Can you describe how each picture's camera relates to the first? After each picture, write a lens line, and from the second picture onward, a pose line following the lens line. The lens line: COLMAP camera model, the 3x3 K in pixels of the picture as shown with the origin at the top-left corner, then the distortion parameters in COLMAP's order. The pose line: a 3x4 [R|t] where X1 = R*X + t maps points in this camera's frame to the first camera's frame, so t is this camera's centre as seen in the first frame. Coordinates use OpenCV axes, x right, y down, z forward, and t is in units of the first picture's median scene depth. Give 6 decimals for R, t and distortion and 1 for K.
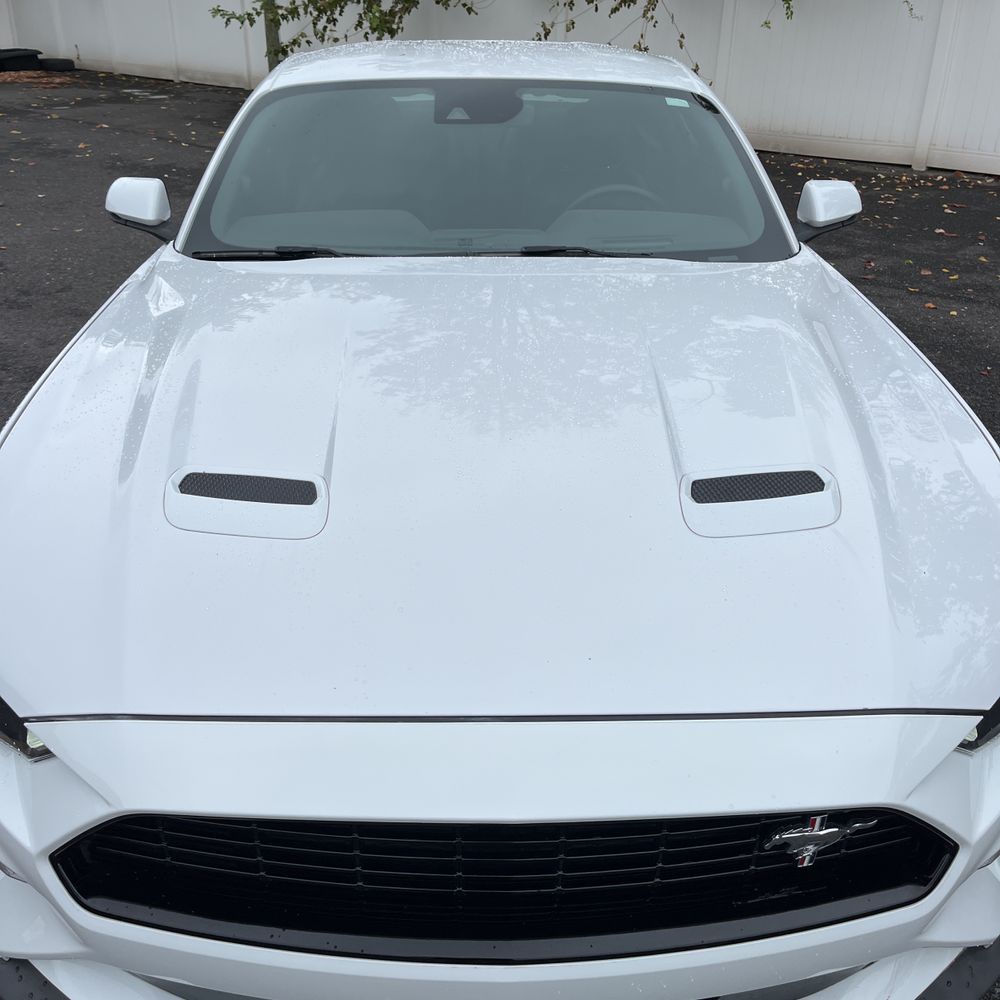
lens RADIAL K [[1013.6, 0, 492.2], [0, 1013.6, 505.1], [0, 0, 1]] dist [0.019691, 0.000000]
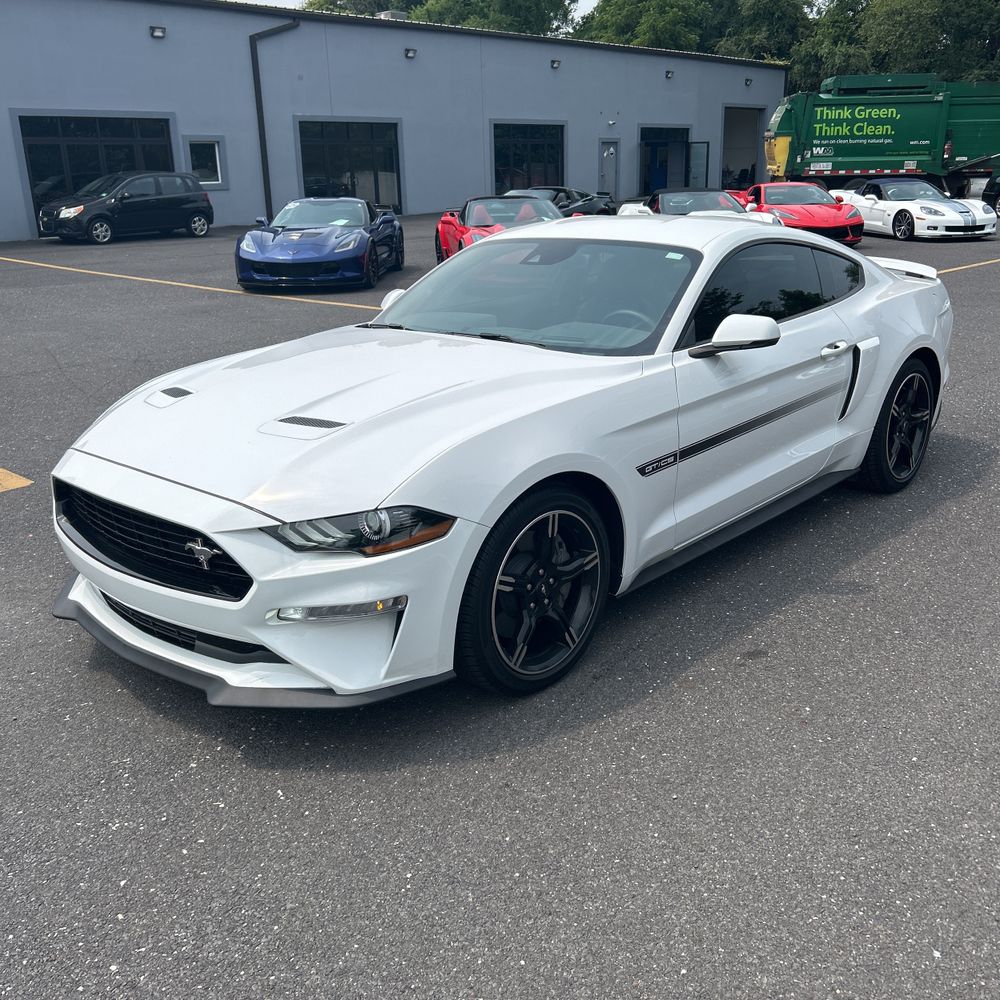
lens RADIAL K [[998.4, 0, 489.1], [0, 998.4, 508.2], [0, 0, 1]] dist [0.046843, 0.000000]
pose [[0.720915, 0.195119, -0.664989, 0.291224], [-0.290040, 0.956417, -0.033804, 0.017060], [0.629411, 0.217243, 0.746088, -0.034201]]
